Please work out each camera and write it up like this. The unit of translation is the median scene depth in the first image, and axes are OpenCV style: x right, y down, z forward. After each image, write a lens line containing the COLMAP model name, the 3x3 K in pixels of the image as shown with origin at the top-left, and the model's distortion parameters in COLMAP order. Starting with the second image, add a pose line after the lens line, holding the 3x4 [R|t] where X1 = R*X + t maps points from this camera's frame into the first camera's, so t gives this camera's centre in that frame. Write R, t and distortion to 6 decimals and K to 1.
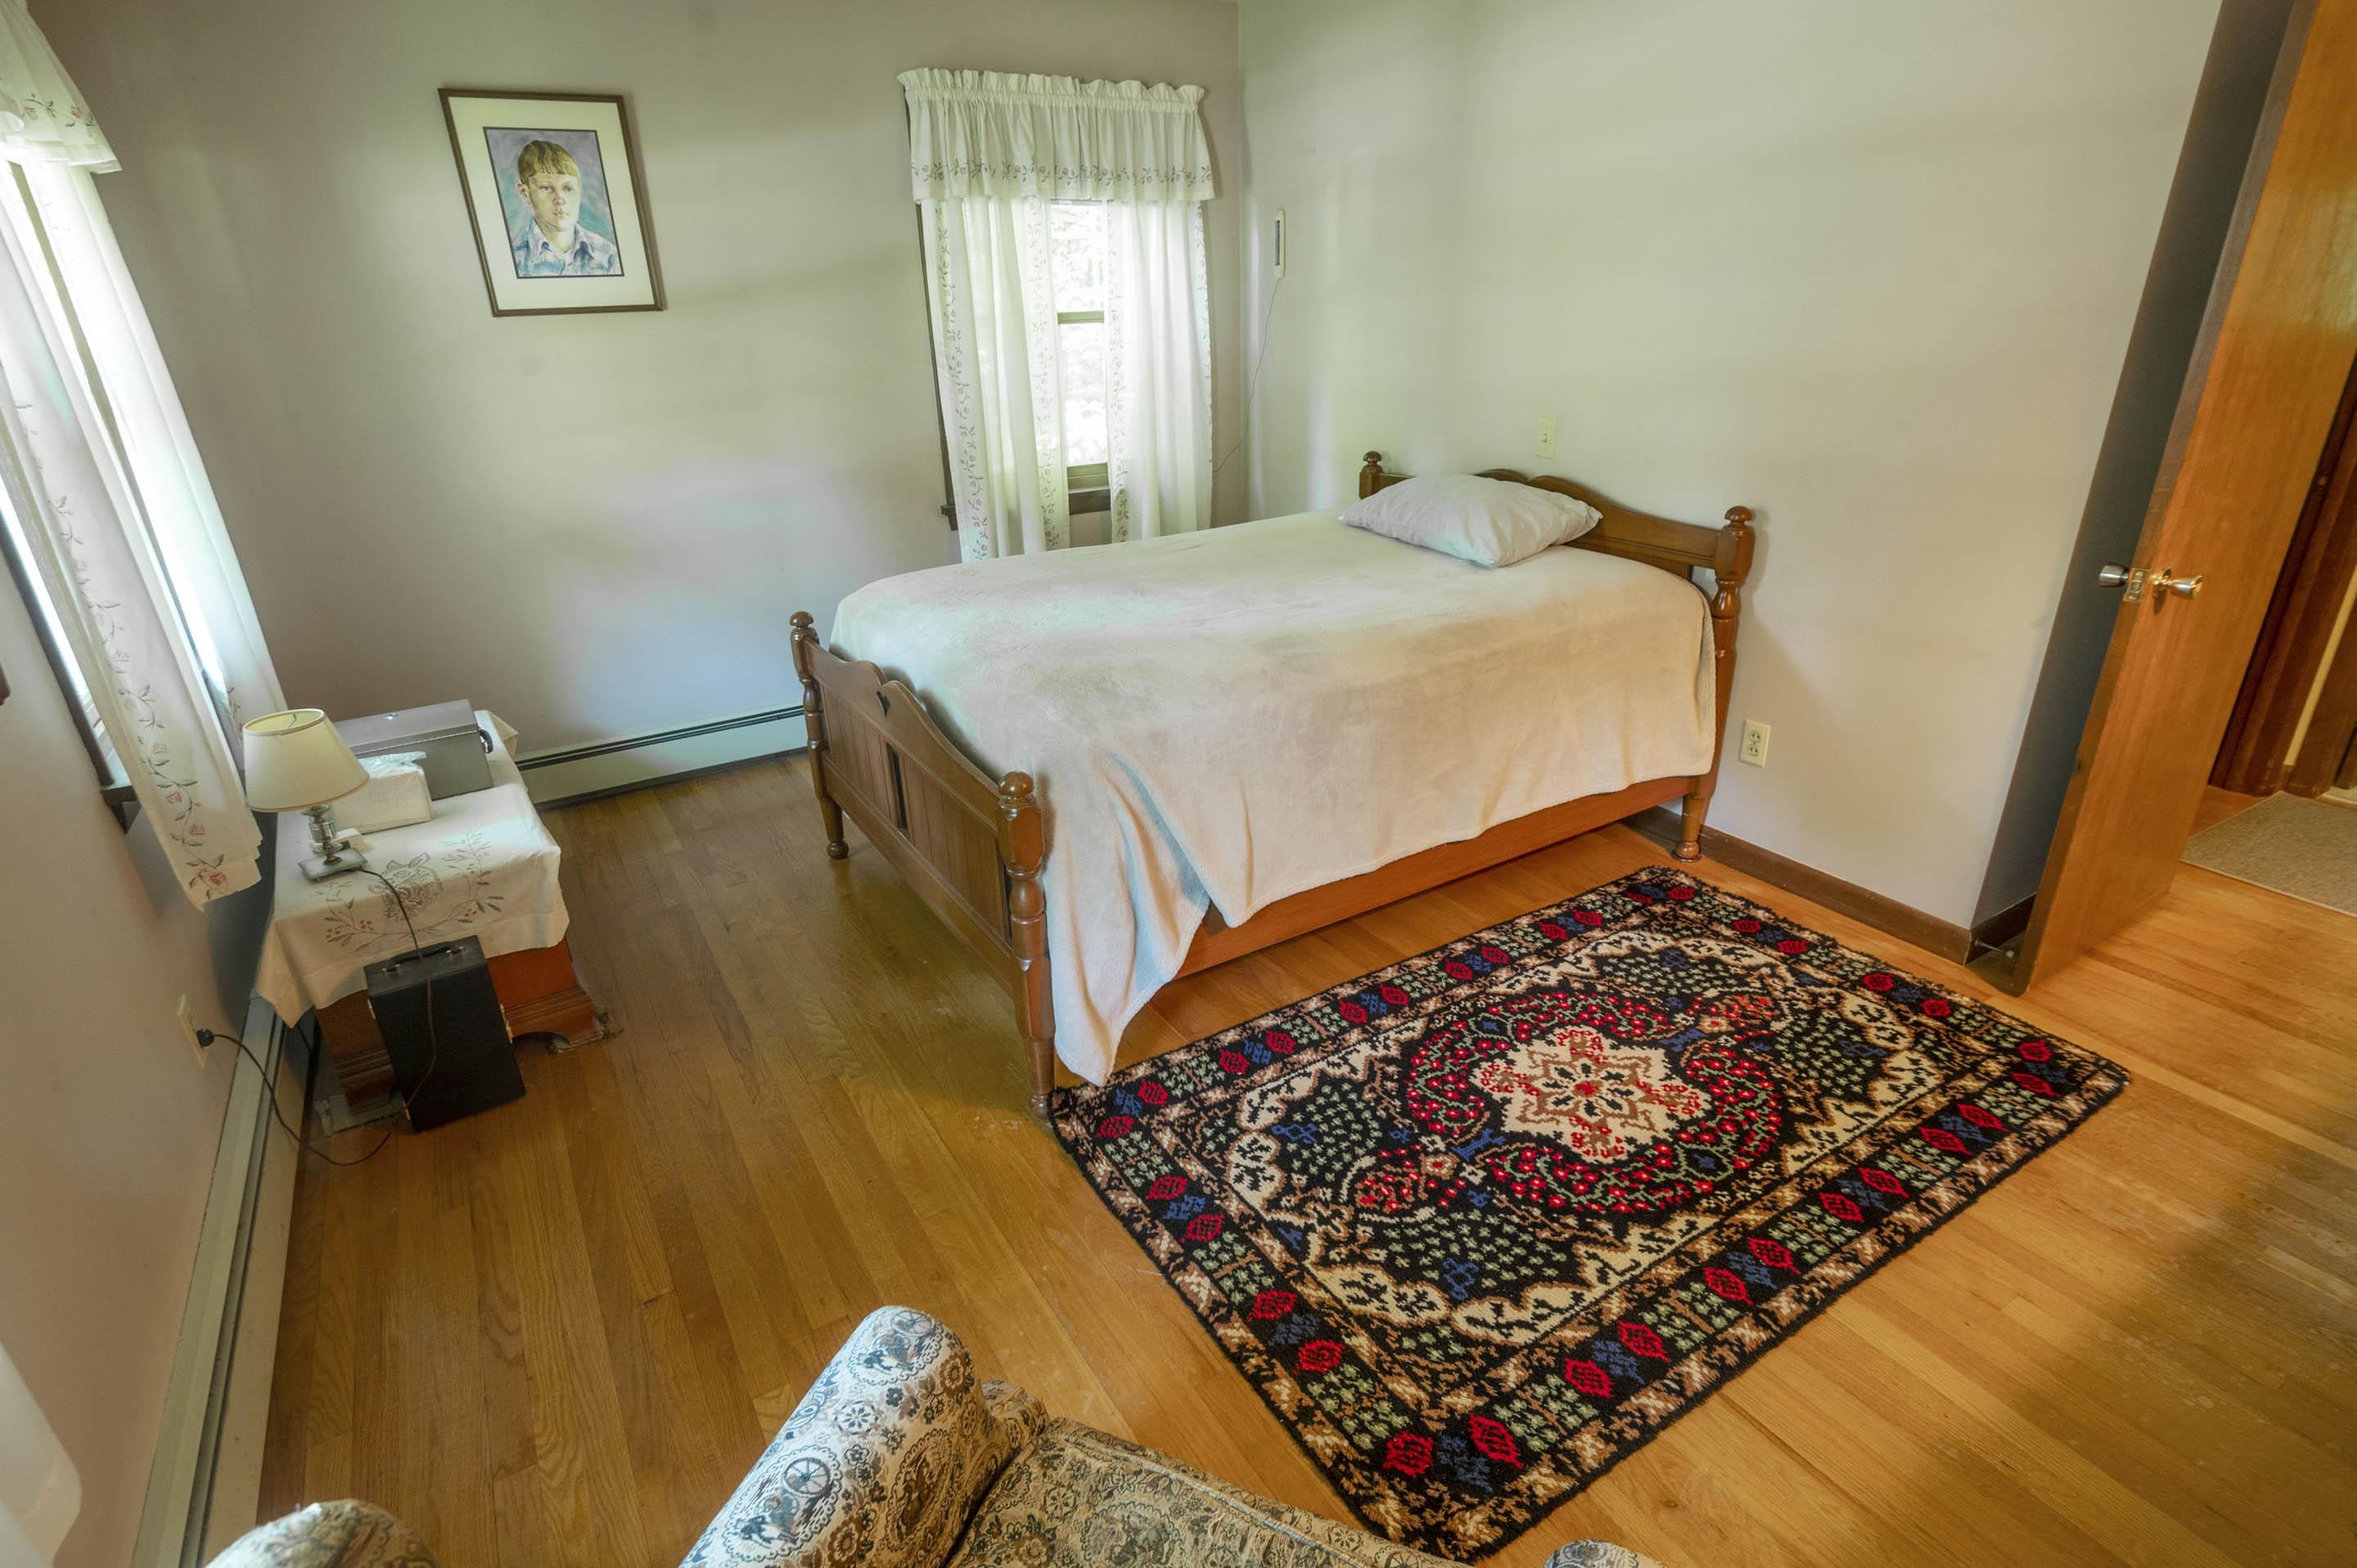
lens RADIAL K [[1185.2, 0, 1184.5], [0, 1185.2, 789.8], [0, 0, 1]] dist [-0.008704, 0.003923]
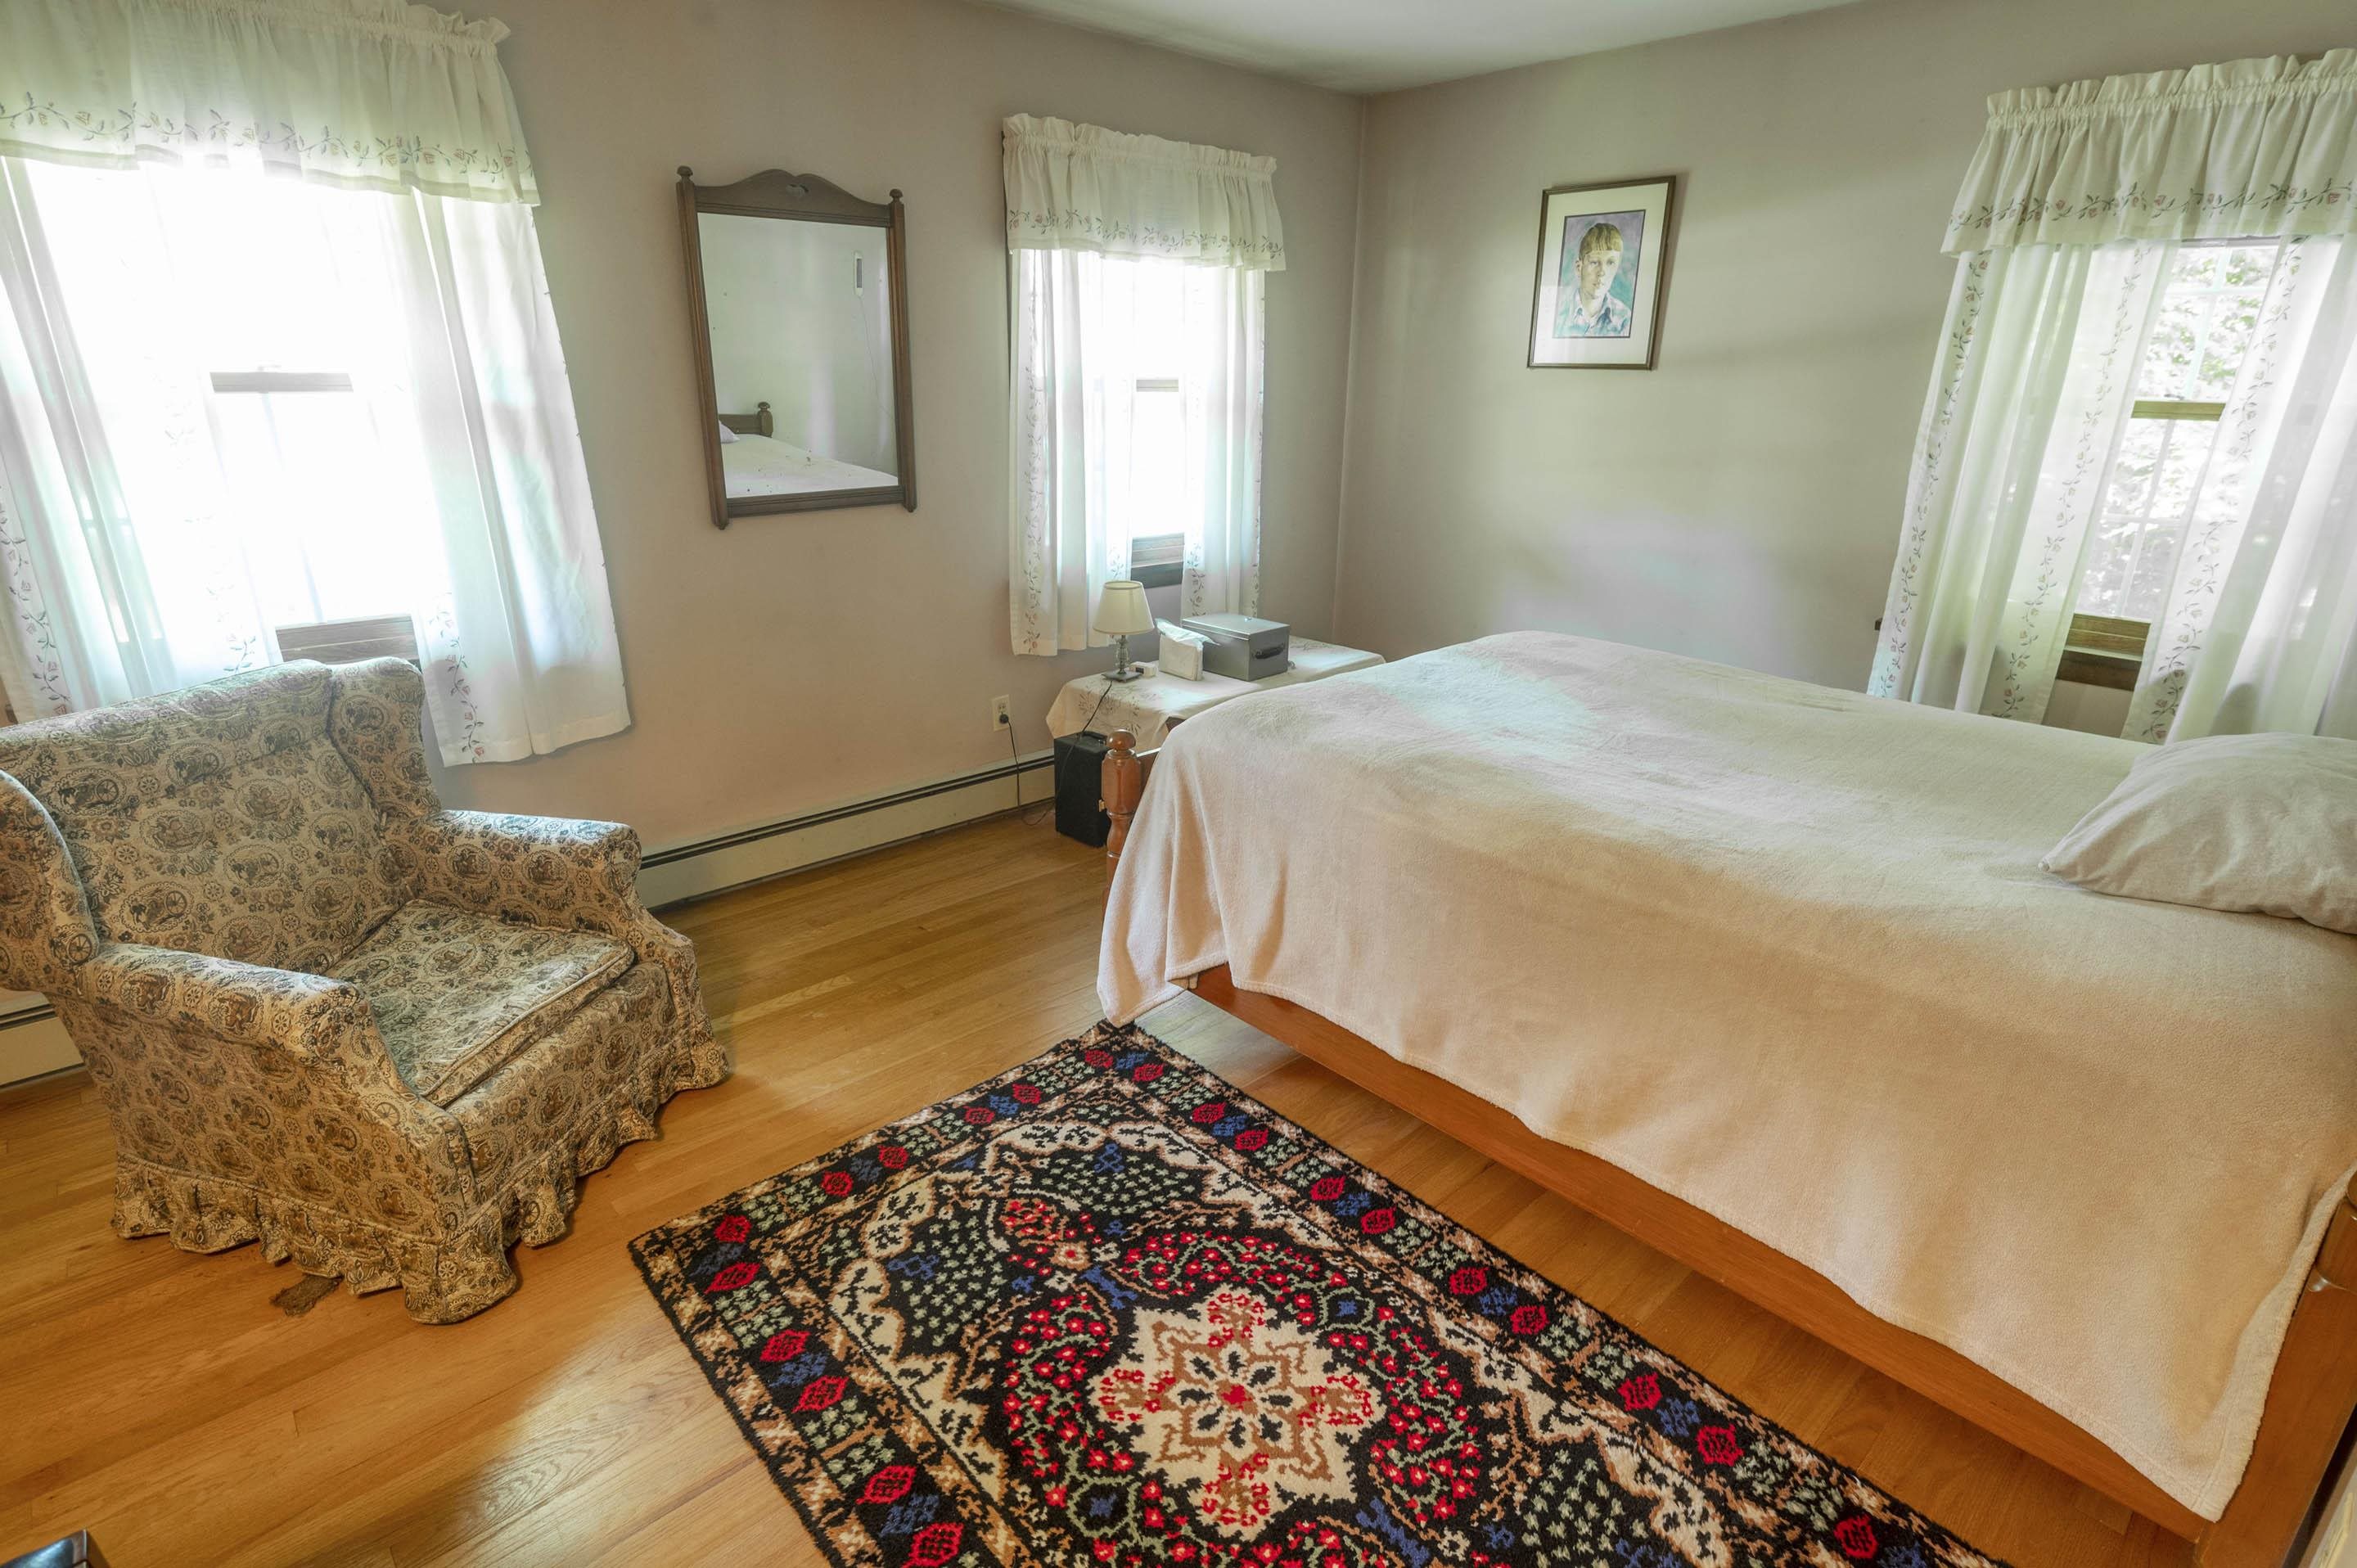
lens RADIAL K [[1185.2, 0, 1177.2], [0, 1185.2, 787.1], [0, 0, 1]] dist [-0.008704, 0.003923]
pose [[0.180129, 0.358463, -0.916001, 0.899177], [-0.404863, 0.875713, 0.263082, -0.275263], [0.896459, 0.323467, 0.302870, 0.622635]]
